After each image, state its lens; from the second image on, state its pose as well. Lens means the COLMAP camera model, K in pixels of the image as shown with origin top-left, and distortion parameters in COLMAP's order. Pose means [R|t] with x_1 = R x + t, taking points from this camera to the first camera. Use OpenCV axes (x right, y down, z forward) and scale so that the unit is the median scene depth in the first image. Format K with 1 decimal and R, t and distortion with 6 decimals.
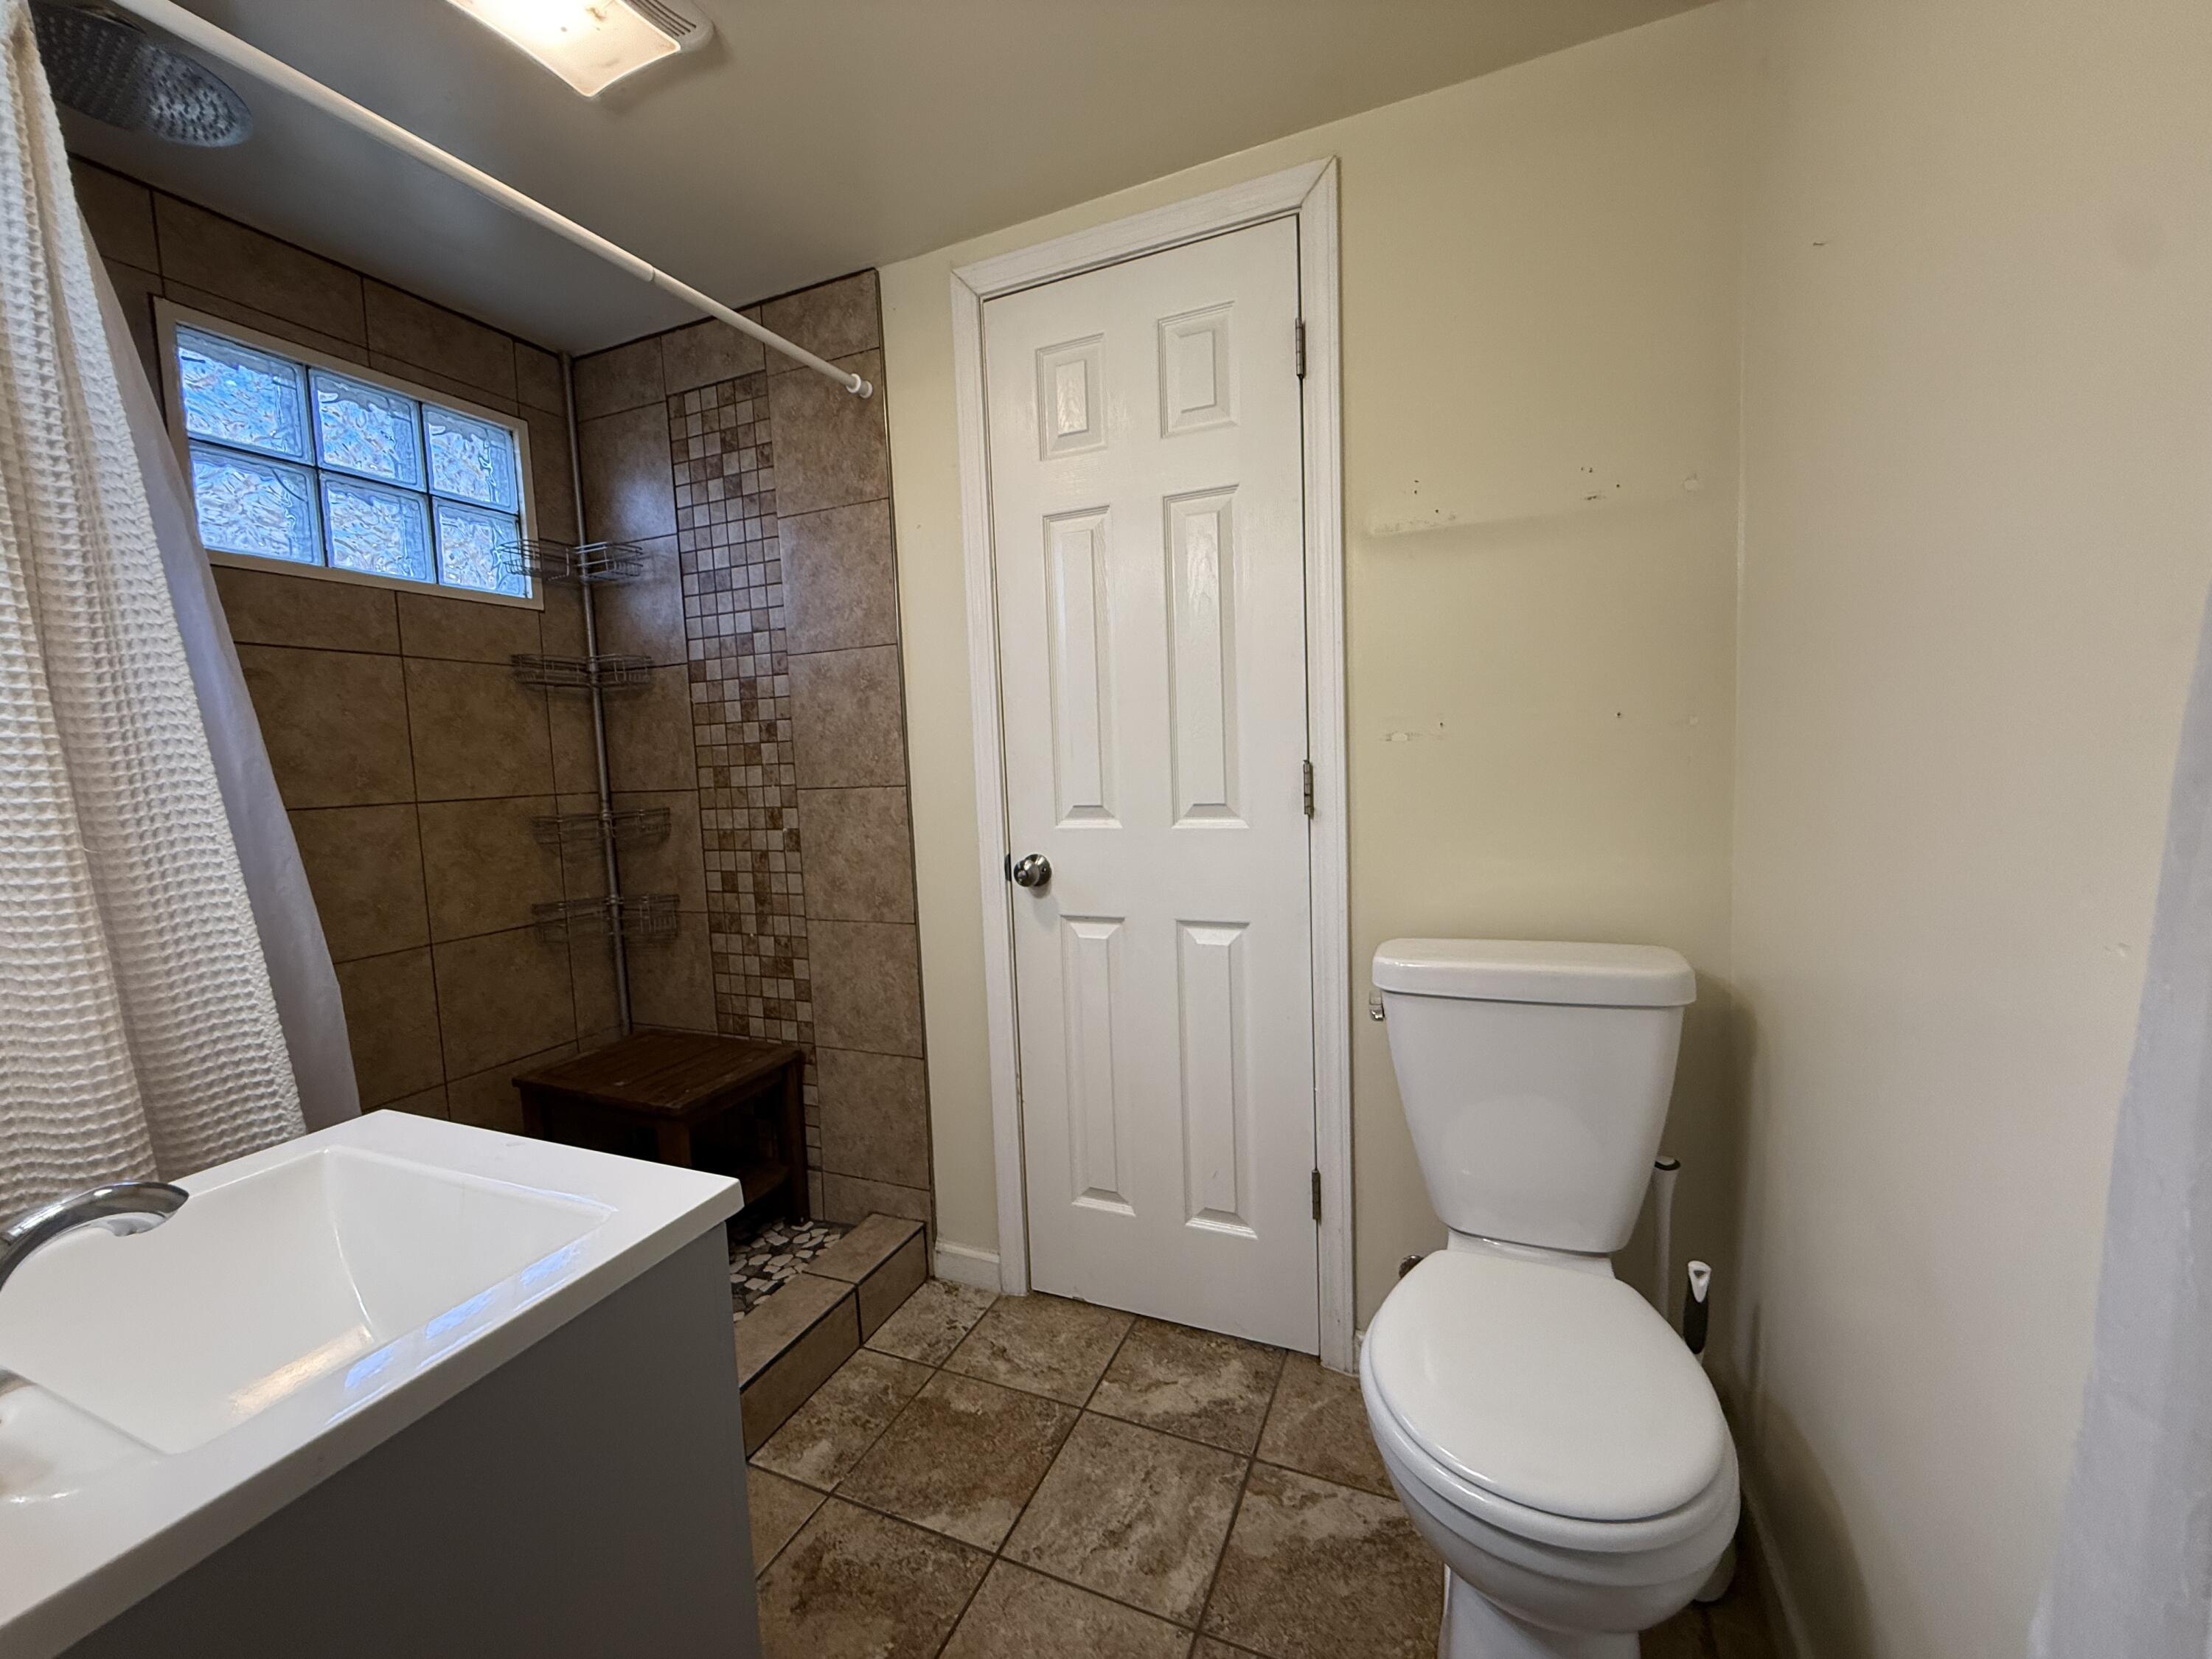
lens RADIAL K [[878.0, 0, 1102.1], [0, 878.0, 831.7], [0, 0, 1]] dist [0.000868, -0.000566]
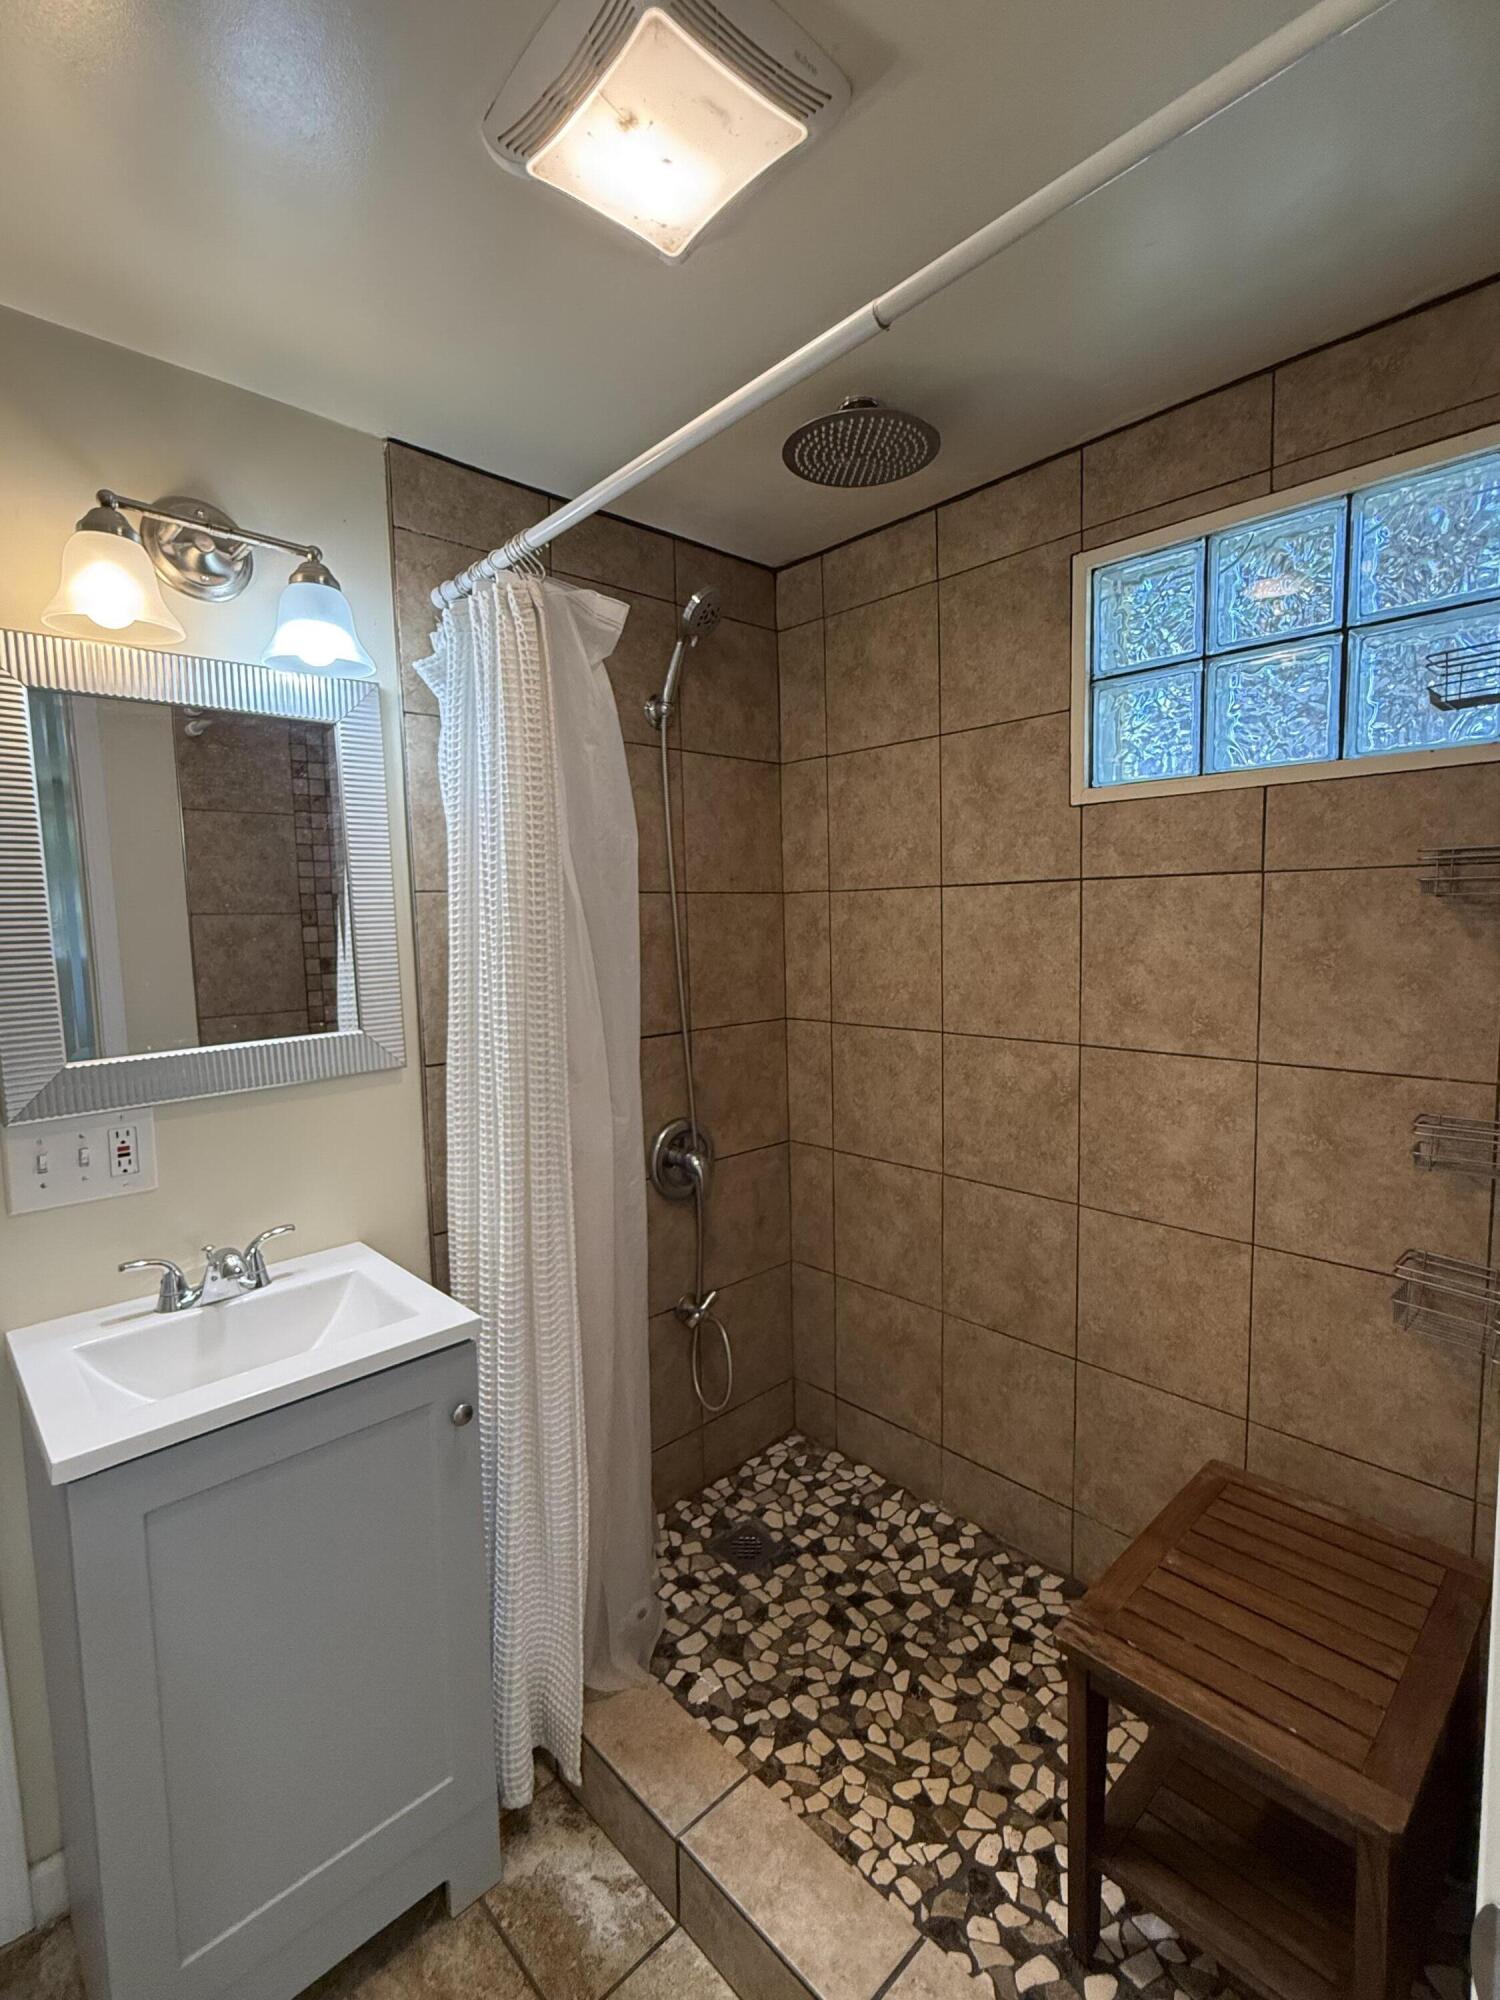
lens RADIAL K [[917.5, 0, 749.3], [0, 917.5, 1002.4], [0, 0, 1]] dist [-0.001246, 0.000896]
pose [[-0.393728, 0.134499, -0.909334, 0.113847], [-0.043726, 0.985377, 0.164680, -0.194097], [0.918187, 0.104601, -0.382089, 0.880408]]
